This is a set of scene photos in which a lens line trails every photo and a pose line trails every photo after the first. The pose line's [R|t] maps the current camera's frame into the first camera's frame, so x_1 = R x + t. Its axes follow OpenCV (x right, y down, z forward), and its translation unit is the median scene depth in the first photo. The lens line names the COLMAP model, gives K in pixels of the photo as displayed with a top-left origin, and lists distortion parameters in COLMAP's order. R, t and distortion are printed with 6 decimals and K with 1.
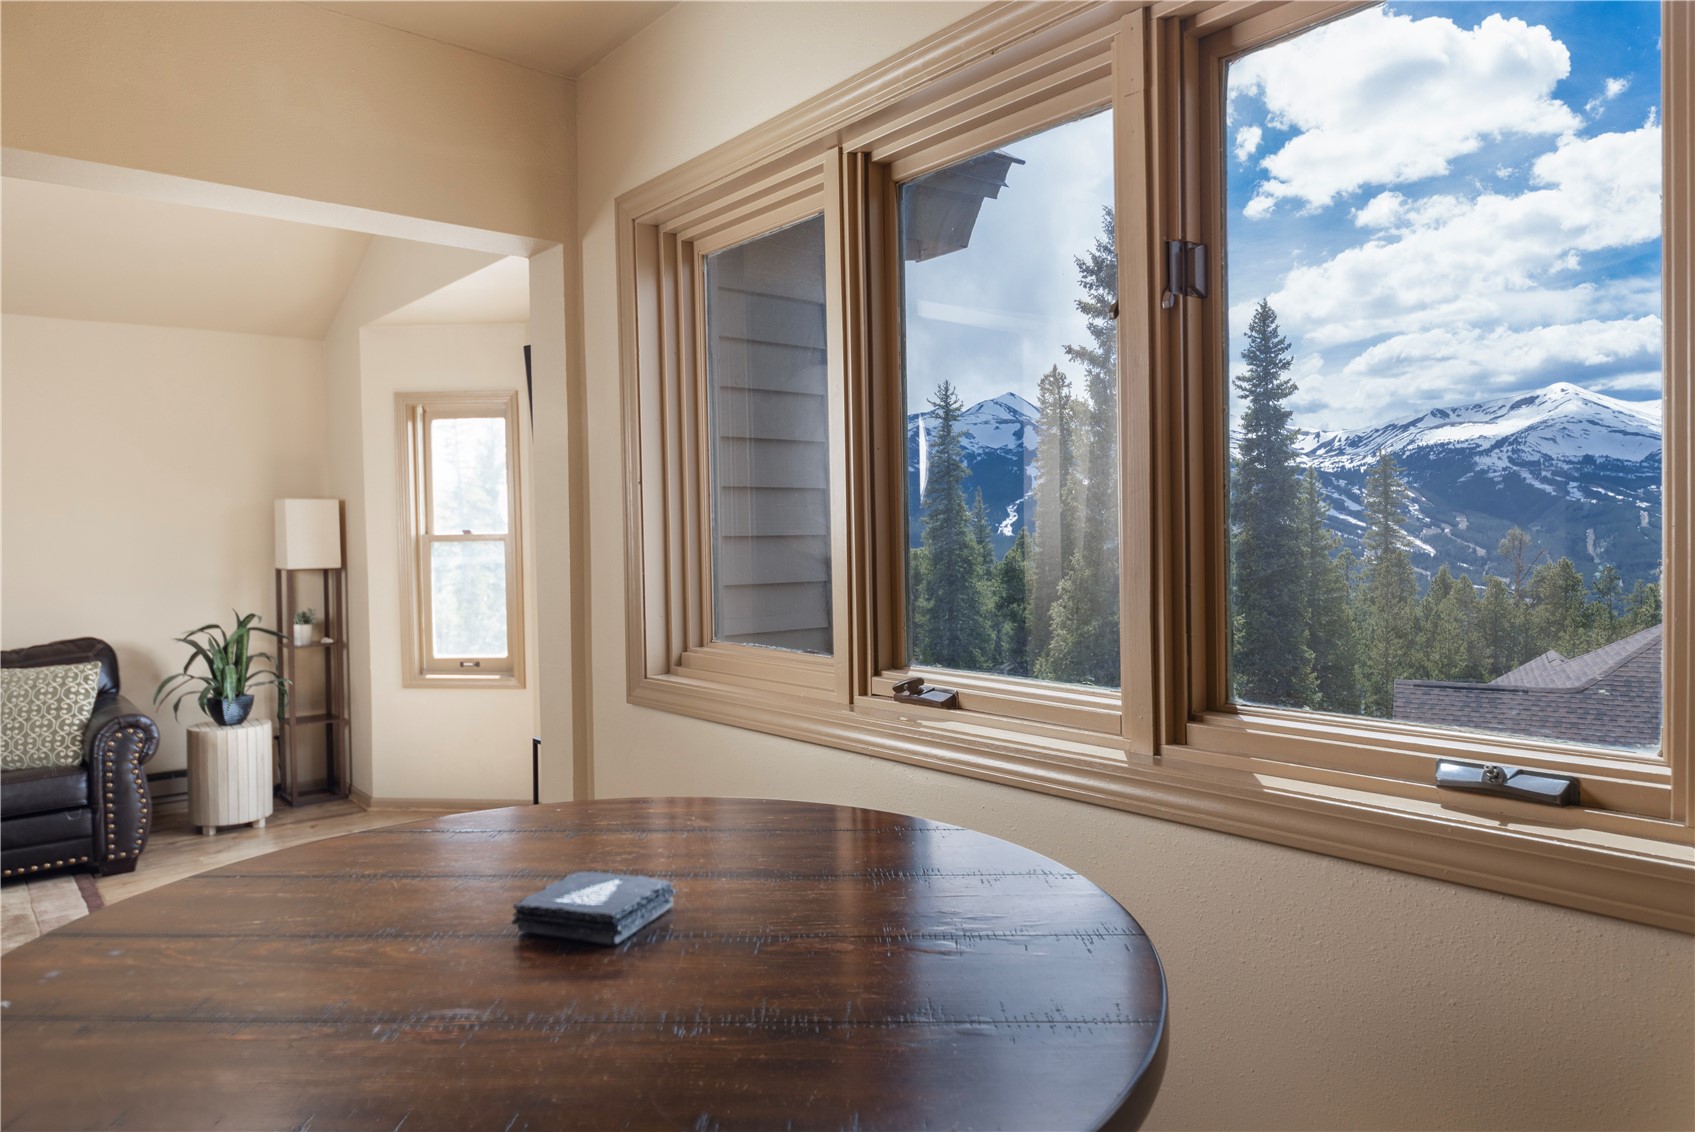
lens RADIAL K [[1037.0, 0, 851.6], [0, 1037.0, 543.2], [0, 0, 1]] dist [0.000777, -0.001310]
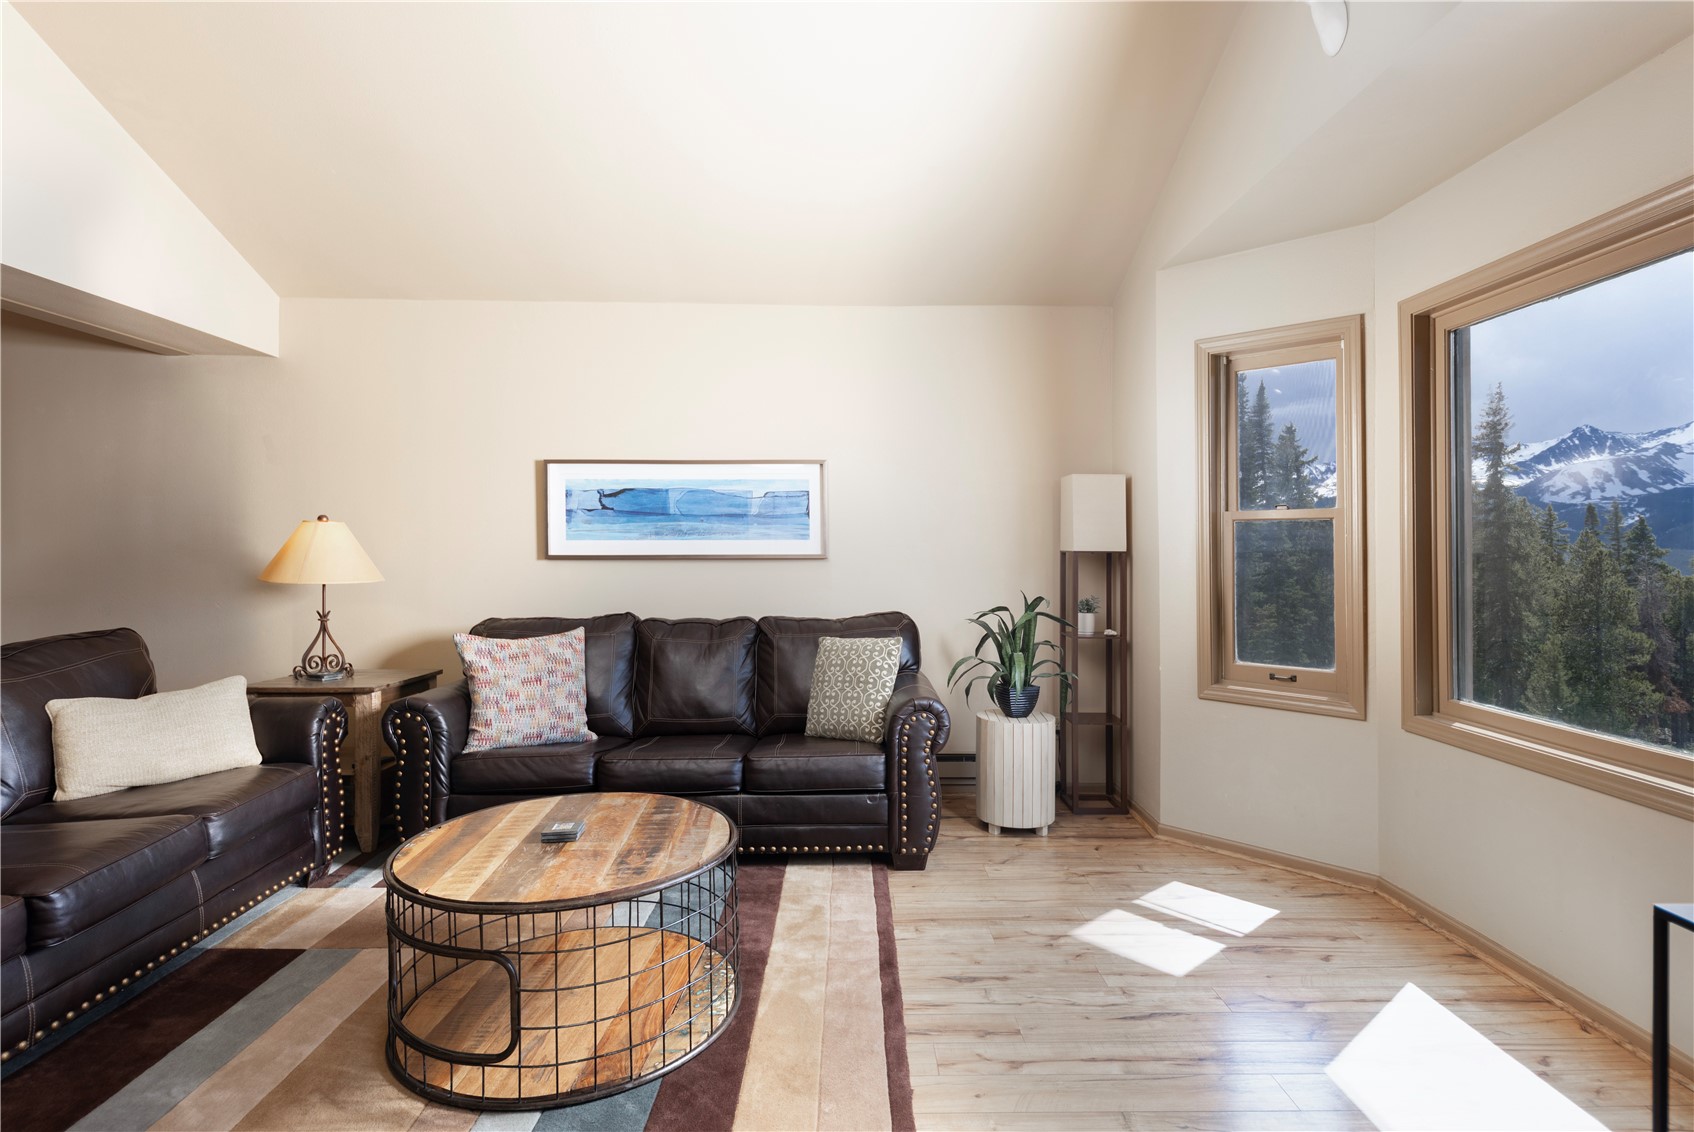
lens RADIAL K [[859.9, 0, 853.9], [0, 859.9, 543.7], [0, 0, 1]] dist [-0.029639, -0.000788]
pose [[0.755530, 0.013377, -0.654978, -0.214521], [-0.021456, 0.999760, -0.004330, 0.028646], [0.654763, 0.017324, 0.755636, 0.332192]]
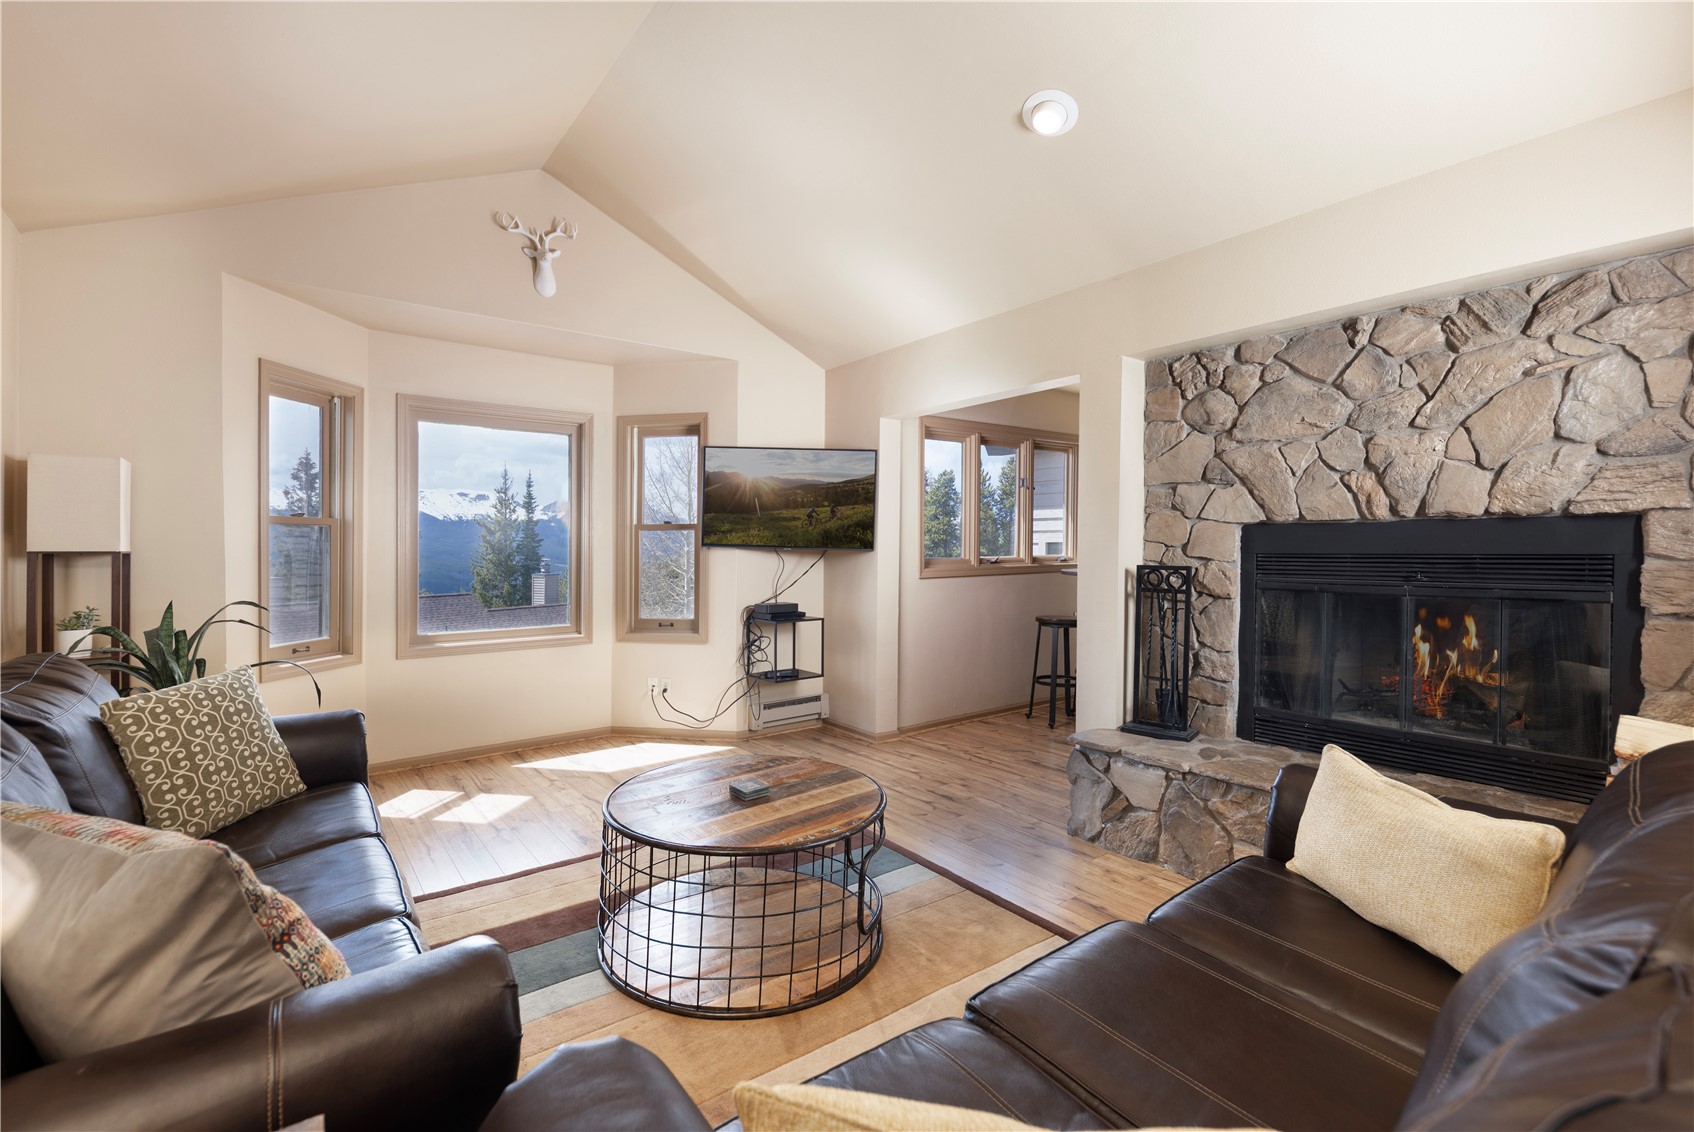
lens RADIAL K [[738.9, 0, 806.6], [0, 738.9, 553.7], [0, 0, 1]] dist [-0.002084, -0.000378]
pose [[0.089116, 0.008706, 0.995983, -1.106706], [0.004792, 0.999946, -0.009169, 0.036278], [-0.996010, 0.005589, 0.089070, 0.494573]]
